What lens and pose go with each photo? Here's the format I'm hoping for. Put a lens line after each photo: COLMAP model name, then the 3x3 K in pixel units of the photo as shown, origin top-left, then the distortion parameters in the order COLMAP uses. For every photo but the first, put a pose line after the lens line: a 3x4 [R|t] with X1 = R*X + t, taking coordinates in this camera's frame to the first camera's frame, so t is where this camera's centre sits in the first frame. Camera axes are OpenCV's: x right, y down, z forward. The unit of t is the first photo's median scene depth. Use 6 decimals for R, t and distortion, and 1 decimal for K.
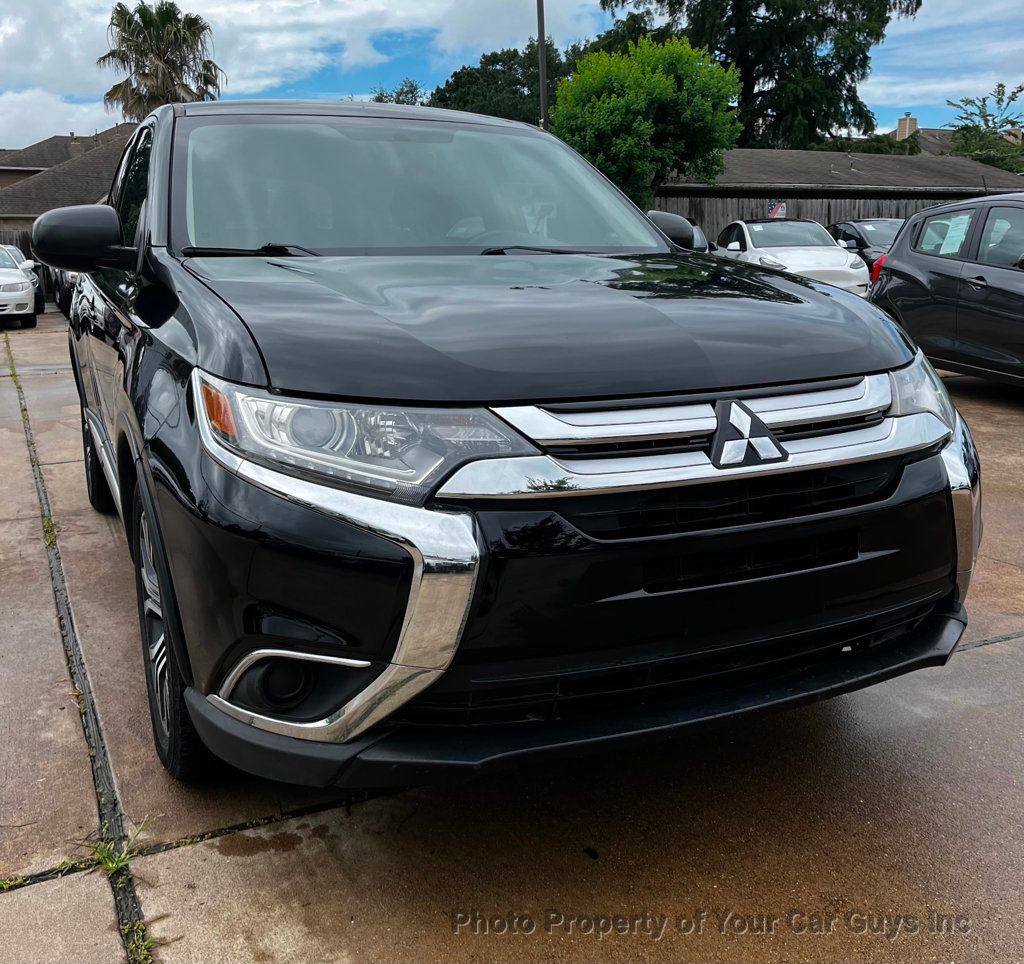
lens RADIAL K [[982.2, 0, 519.4], [0, 982.2, 441.0], [0, 0, 1]] dist [0.028124, -0.014233]
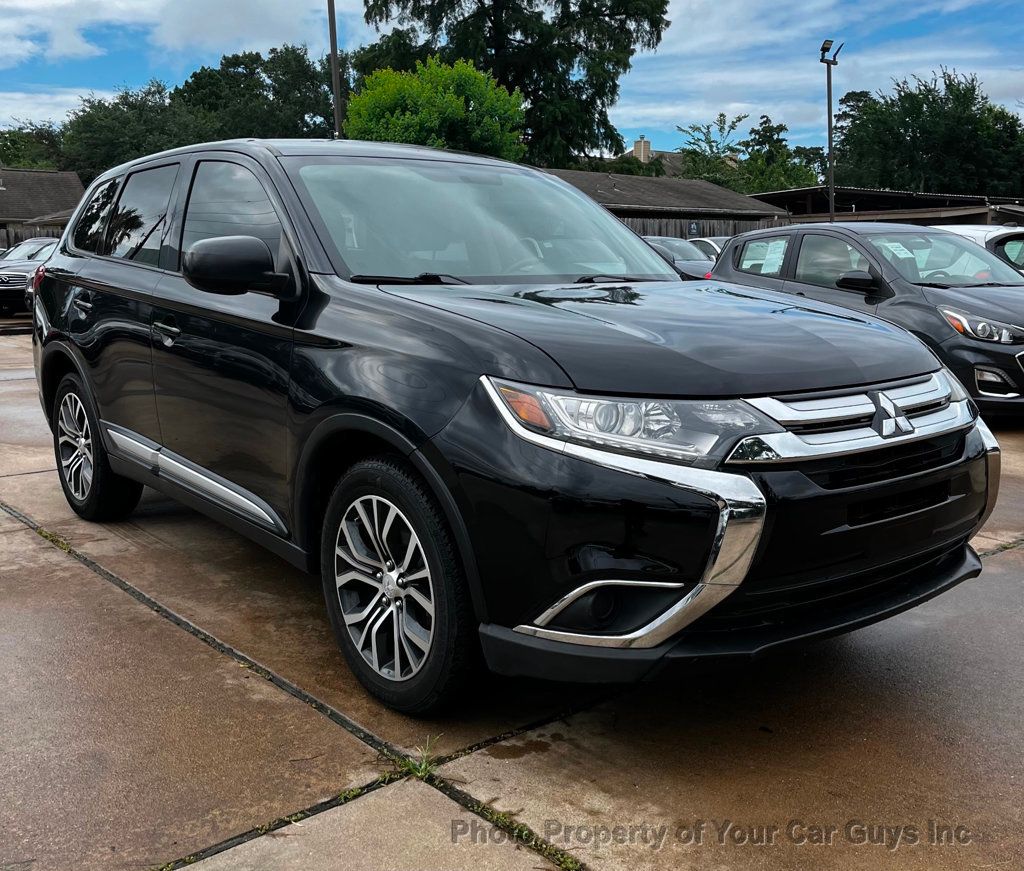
lens RADIAL K [[974.6, 0, 512.0], [0, 974.6, 435.5], [0, 0, 1]] dist [0.016206, 0.015871]
pose [[0.973759, -0.028868, 0.225745, -0.536049], [0.031928, 0.999441, -0.009914, 0.016451], [-0.225333, 0.016862, 0.974136, -0.223946]]
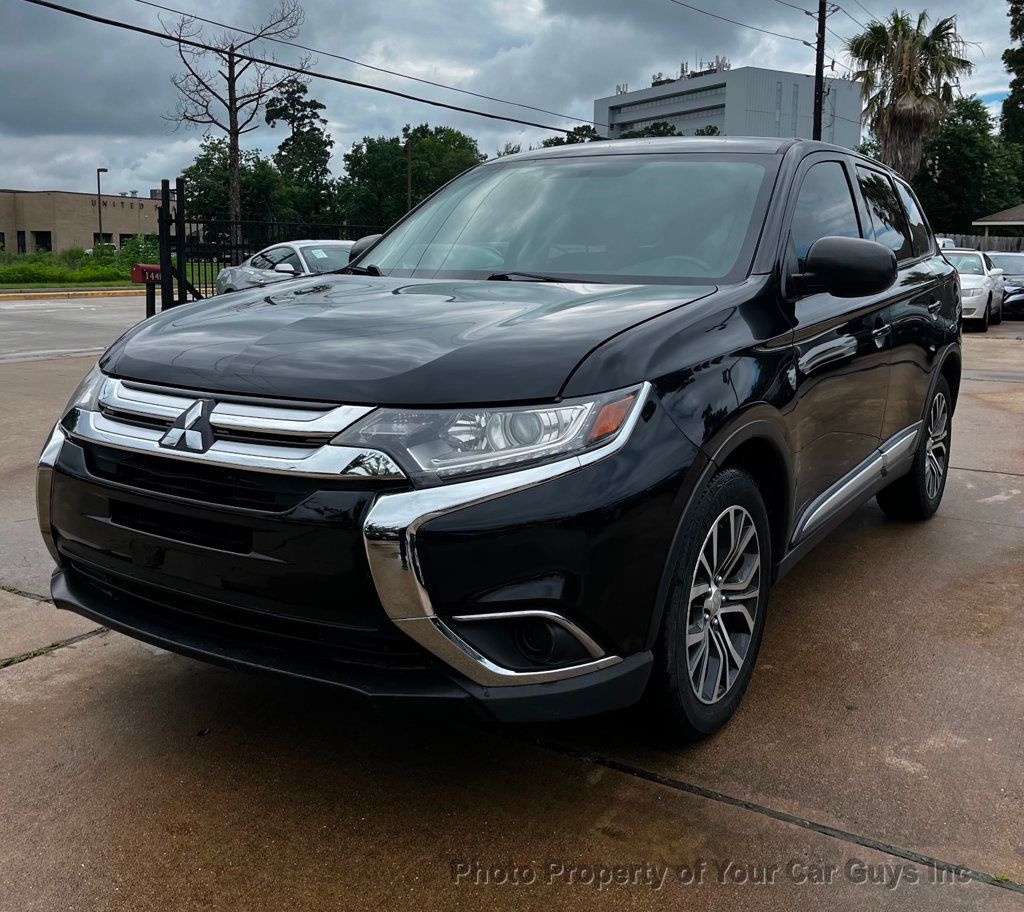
lens RADIAL K [[1004.4, 0, 563.4], [0, 1004.4, 399.6], [0, 0, 1]] dist [0.030817, -0.019823]
pose [[0.567199, 0.137457, -0.812029, 1.324835], [-0.176299, 0.983383, 0.043319, -0.155187], [0.804490, 0.118589, 0.582007, 0.530724]]
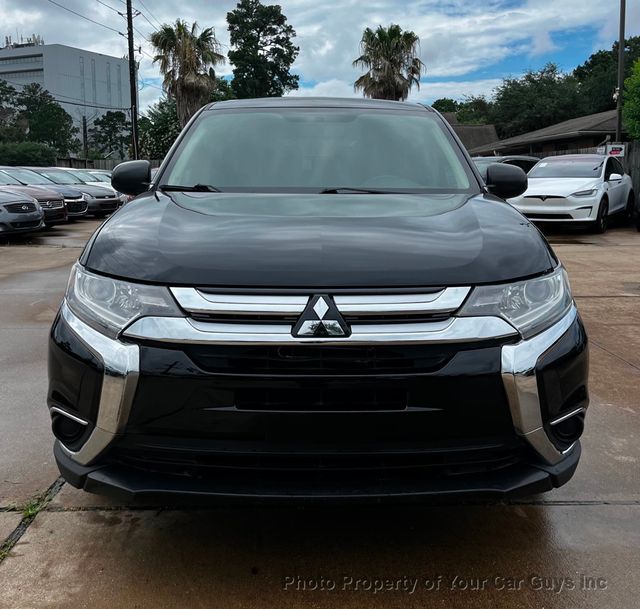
lens RADIAL K [[645.0, 0, 341.0], [0, 645.0, 266.6], [0, 0, 1]] dist [0.049756, -0.056214]
pose [[0.918587, 0.071622, -0.388674, 0.553098], [-0.091647, 0.995238, -0.033203, -0.047605], [0.384445, 0.066121, 0.920777, 0.050511]]
